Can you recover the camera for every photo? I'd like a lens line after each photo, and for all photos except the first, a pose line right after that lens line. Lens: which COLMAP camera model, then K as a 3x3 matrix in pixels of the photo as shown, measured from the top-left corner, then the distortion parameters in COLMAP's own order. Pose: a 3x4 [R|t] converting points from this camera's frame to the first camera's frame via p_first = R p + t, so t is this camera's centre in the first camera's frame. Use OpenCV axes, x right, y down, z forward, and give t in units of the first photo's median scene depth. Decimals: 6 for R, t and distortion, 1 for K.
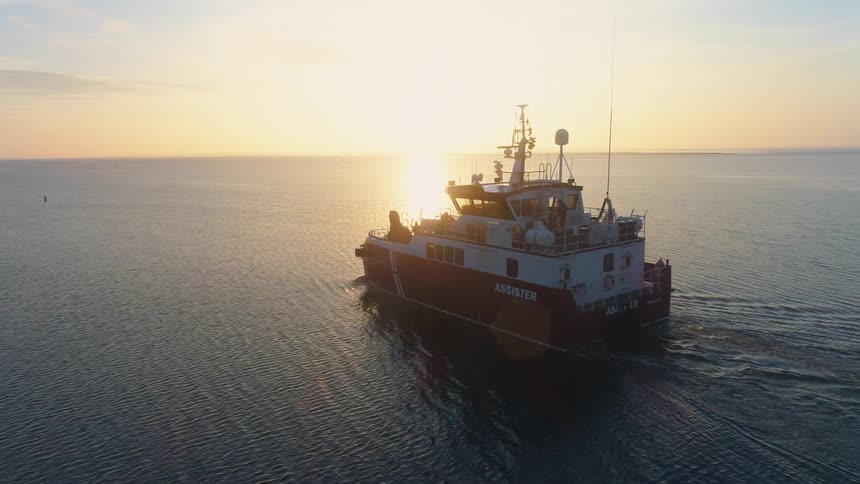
lens RADIAL K [[600.1, 0, 430.0], [0, 600.1, 242.0], [0, 0, 1]] dist [-0.020081, 0.000346]
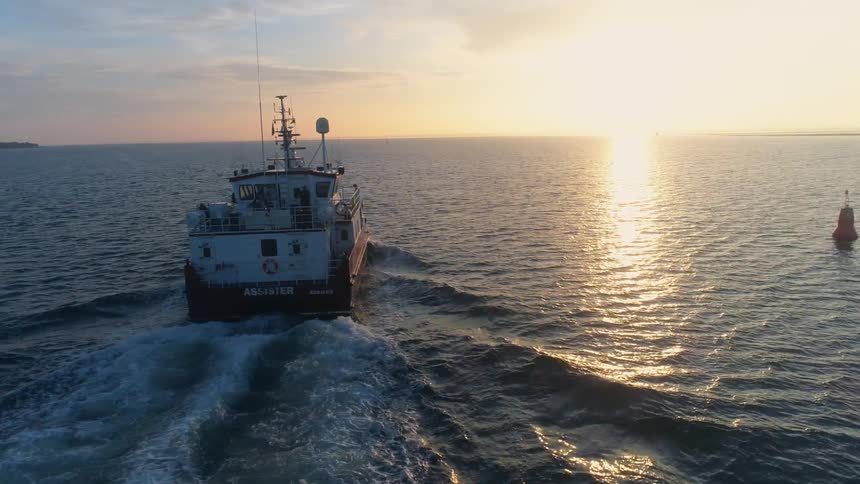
lens RADIAL K [[600.1, 0, 430.0], [0, 600.1, 242.0], [0, 0, 1]] dist [-0.020081, 0.000346]
pose [[0.834106, 0.095838, -0.543215, 1.027748], [-0.077456, 0.995383, 0.056679, -0.052854], [0.546139, -0.005201, 0.837678, 0.259090]]
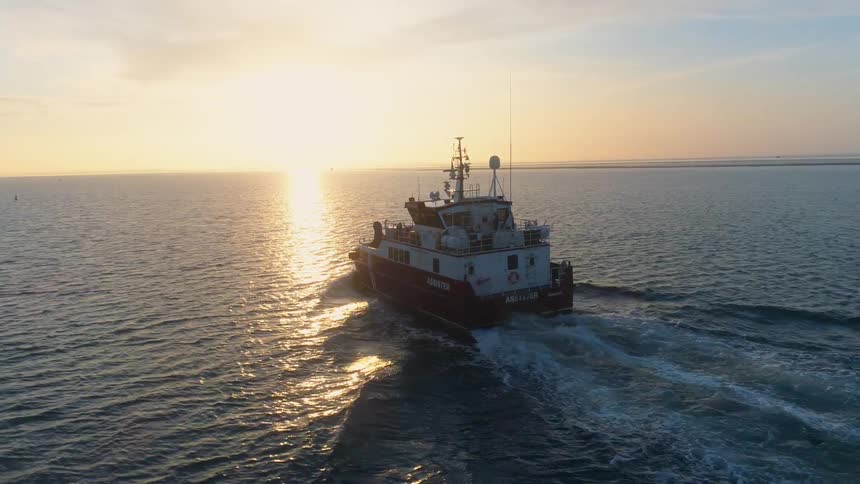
lens RADIAL K [[600.1, 0, 430.0], [0, 600.1, 242.0], [0, 0, 1]] dist [-0.020081, 0.000346]
pose [[0.991686, 0.005525, -0.128560, 0.268538], [-0.008038, 0.999786, -0.019038, 0.015930], [0.128427, 0.019913, 0.991519, -0.264197]]
